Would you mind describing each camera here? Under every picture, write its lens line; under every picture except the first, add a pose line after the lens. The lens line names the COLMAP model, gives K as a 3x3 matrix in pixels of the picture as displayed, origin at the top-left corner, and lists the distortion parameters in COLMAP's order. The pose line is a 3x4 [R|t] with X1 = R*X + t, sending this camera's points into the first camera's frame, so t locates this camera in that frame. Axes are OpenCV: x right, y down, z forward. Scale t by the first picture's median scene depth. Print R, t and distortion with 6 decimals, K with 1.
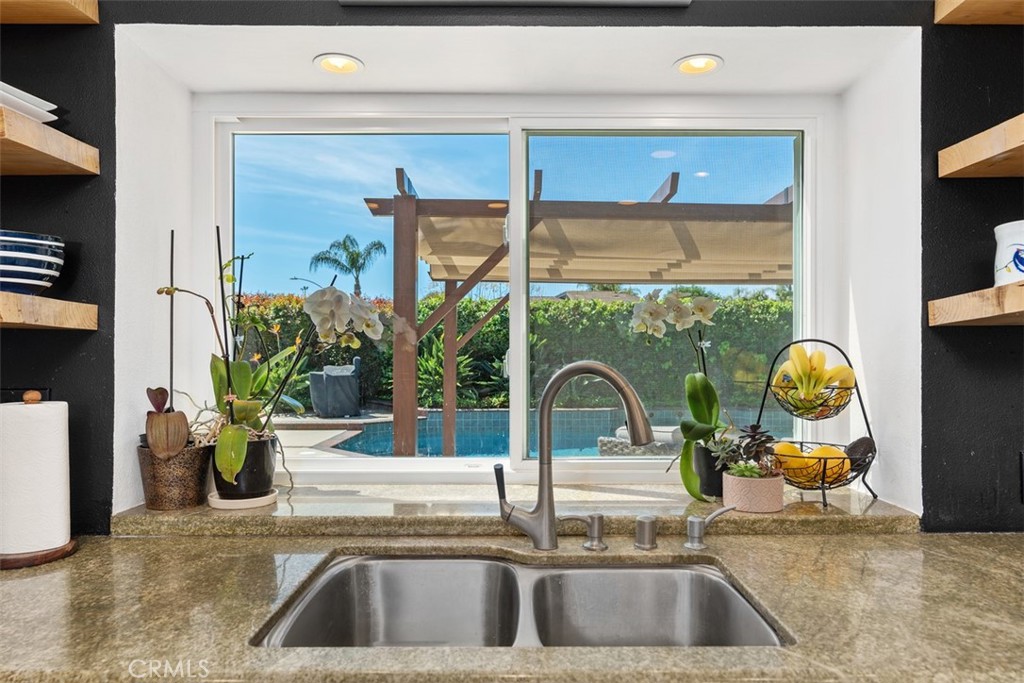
lens RADIAL K [[683.0, 0, 517.3], [0, 683.0, 351.9], [0, 0, 1]] dist [0.000893, 0.000528]
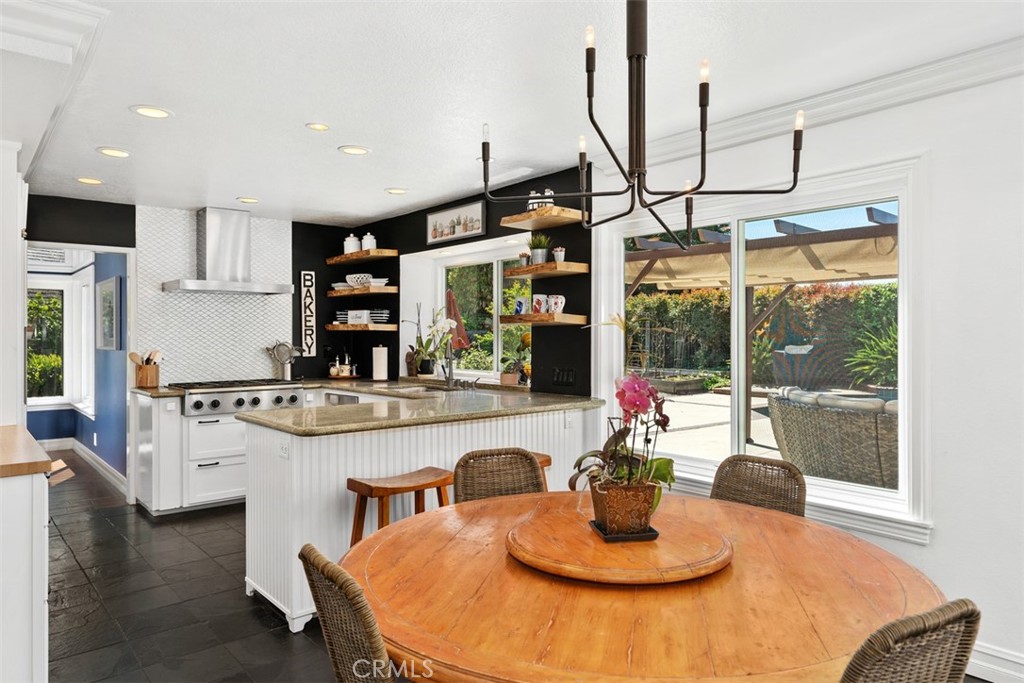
lens RADIAL K [[668.8, 0, 512.0], [0, 668.8, 341.5], [0, 0, 1]] dist [-0.002727, -0.000566]
pose [[0.643161, 0.002593, -0.765727, 2.915921], [0.006221, 0.999944, 0.008612, 0.001886], [0.765706, -0.010303, 0.643108, -1.060093]]
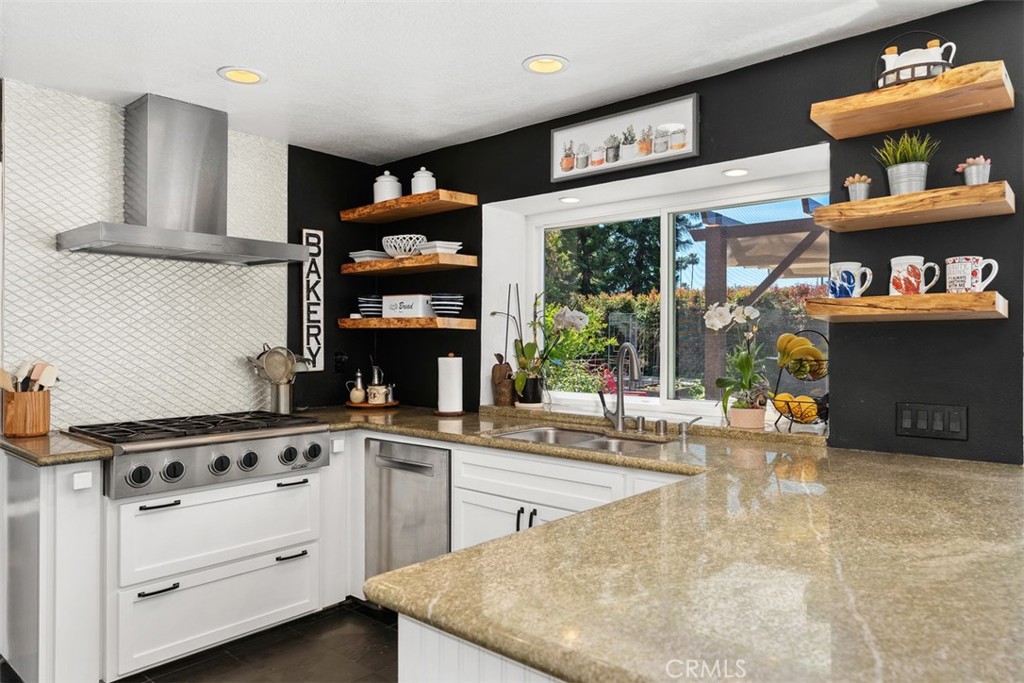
lens RADIAL K [[684.2, 0, 512.0], [0, 684.2, 341.5], [0, 0, 1]] dist [-0.001114, 0.000396]
pose [[0.745636, 0.003437, -0.666345, 1.131814], [-0.001313, 0.999992, 0.003688, 0.001004], [0.666352, -0.001875, 0.745635, -0.758743]]
